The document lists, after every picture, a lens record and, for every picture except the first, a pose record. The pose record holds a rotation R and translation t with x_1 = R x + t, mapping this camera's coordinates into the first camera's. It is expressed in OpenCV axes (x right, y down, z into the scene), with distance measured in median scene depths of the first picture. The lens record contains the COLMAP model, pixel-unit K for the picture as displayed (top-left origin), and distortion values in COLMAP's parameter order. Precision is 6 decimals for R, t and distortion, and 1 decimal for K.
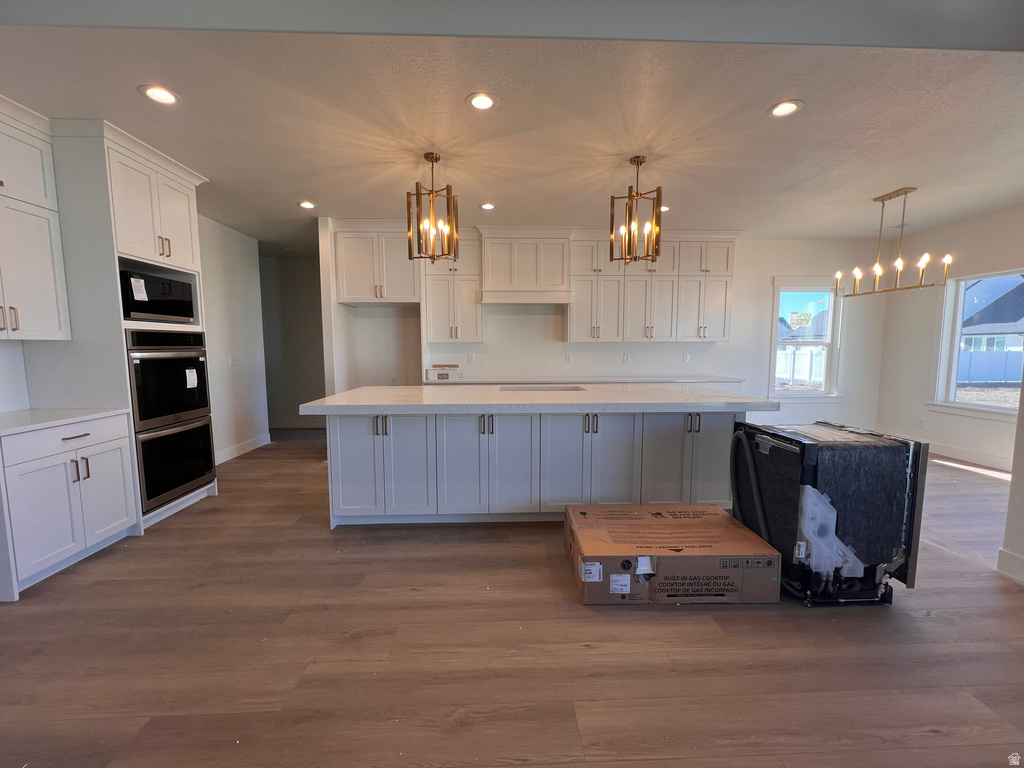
lens RADIAL K [[406.2, 0, 507.9], [0, 406.2, 384.8], [0, 0, 1]] dist [-0.001212, -0.000033]
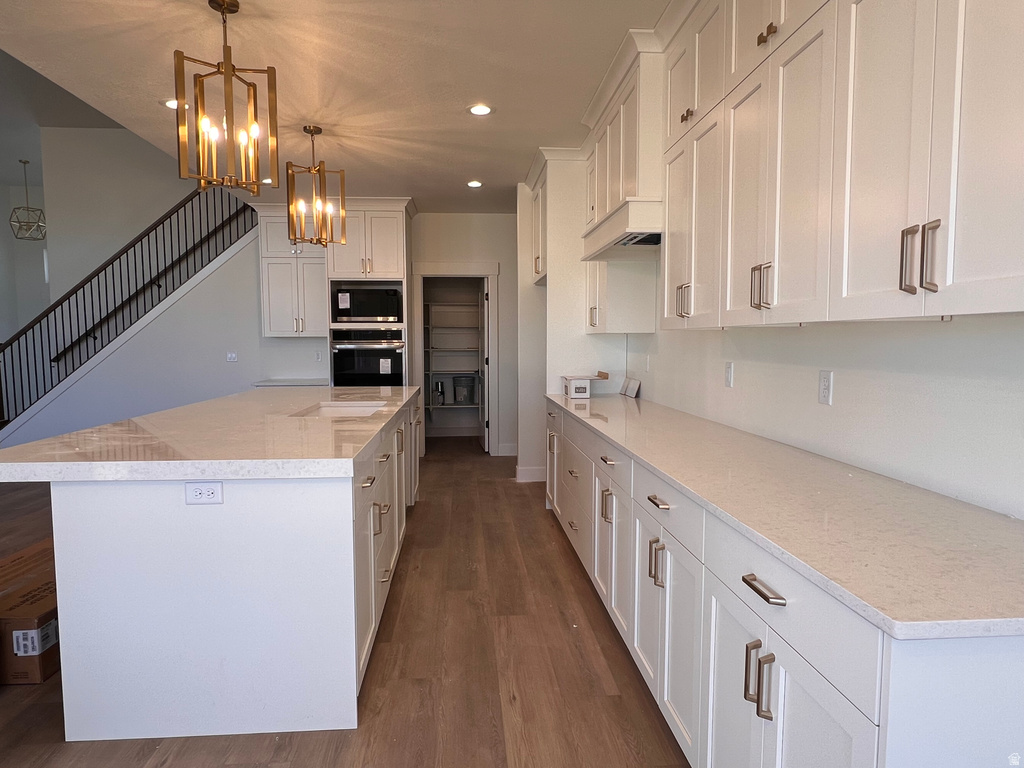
lens RADIAL K [[620.8, 0, 508.8], [0, 620.8, 385.1], [0, 0, 1]] dist [-0.008802, -0.000899]
pose [[0.034512, 0.078162, -0.996343, 1.301673], [-0.092837, 0.992877, 0.074675, -0.155785], [0.995083, 0.089920, 0.041522, 1.500033]]
